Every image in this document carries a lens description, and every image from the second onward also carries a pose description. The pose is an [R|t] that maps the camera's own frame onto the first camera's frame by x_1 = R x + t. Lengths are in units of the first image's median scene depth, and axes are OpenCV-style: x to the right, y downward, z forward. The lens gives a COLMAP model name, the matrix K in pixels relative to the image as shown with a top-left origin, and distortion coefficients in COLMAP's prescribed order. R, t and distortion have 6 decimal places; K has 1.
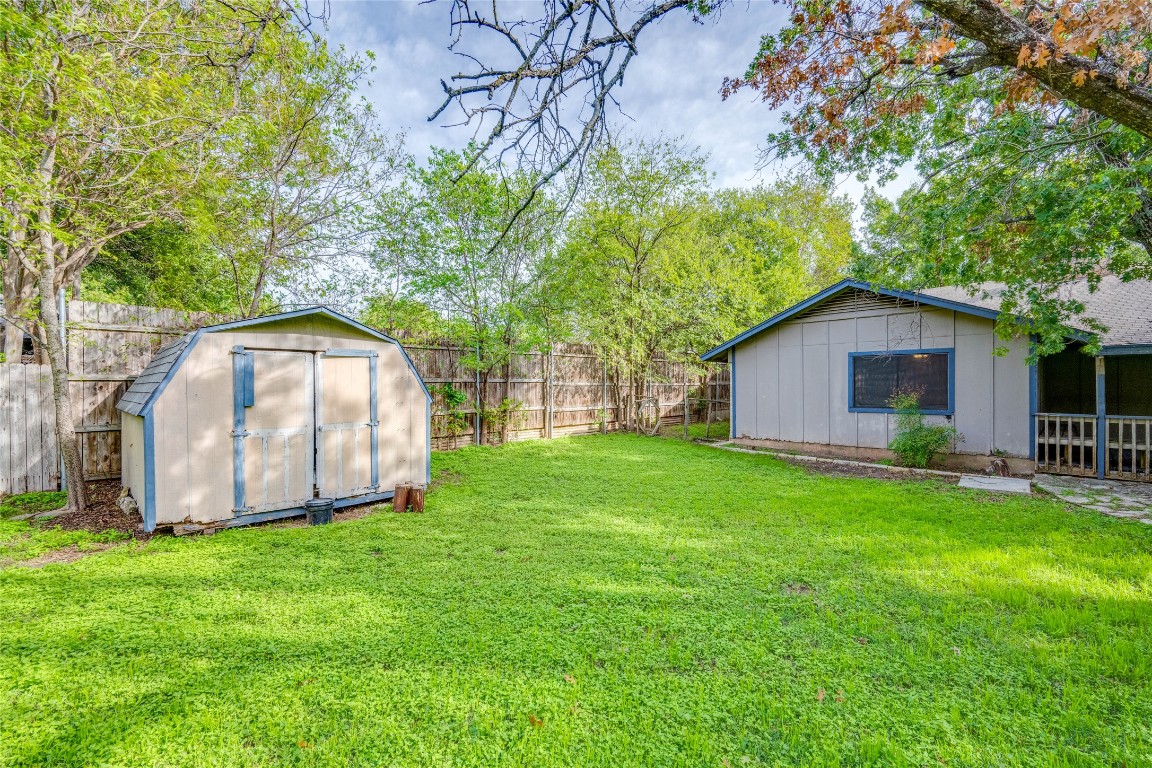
lens RADIAL K [[498.5, 0, 566.3], [0, 498.5, 390.9], [0, 0, 1]] dist [-0.002551, -0.000599]
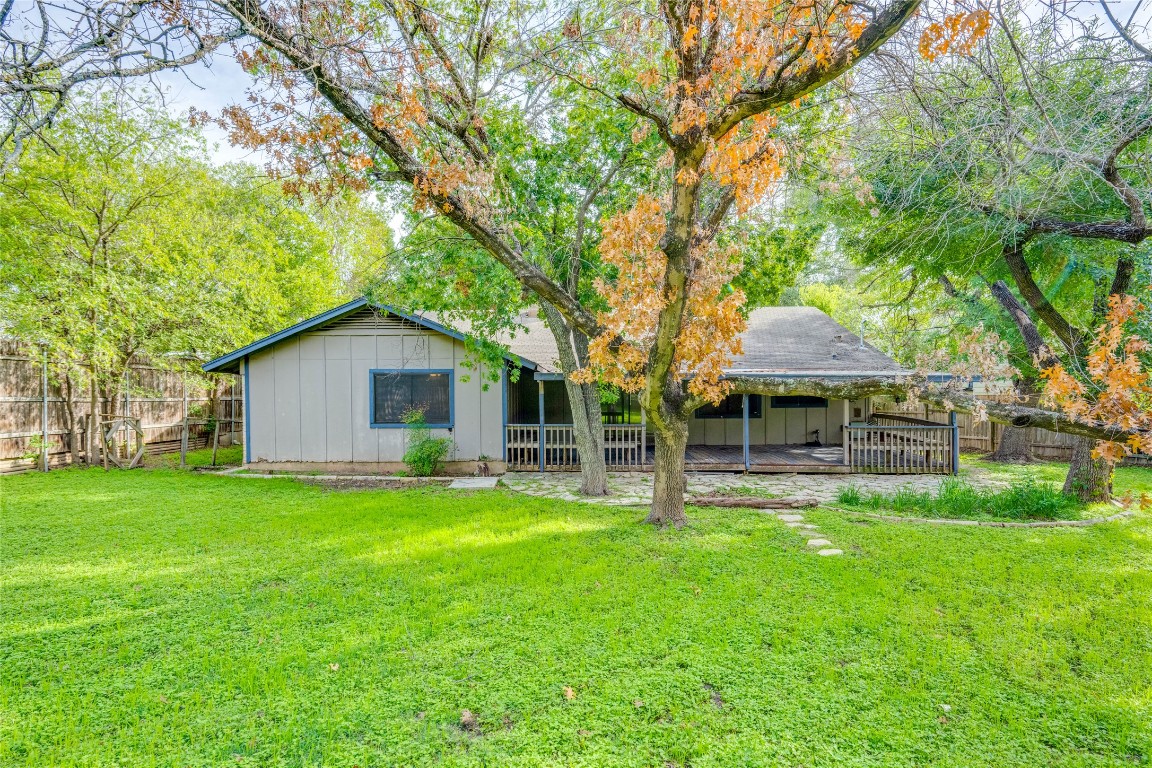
lens RADIAL K [[589.7, 0, 572.6], [0, 589.7, 409.8], [0, 0, 1]] dist [0.010208, -0.002501]
pose [[0.695321, -0.010023, 0.718630, -0.006506], [0.006051, 0.999949, 0.008092, -0.002123], [-0.718674, -0.001278, 0.695346, -0.140468]]
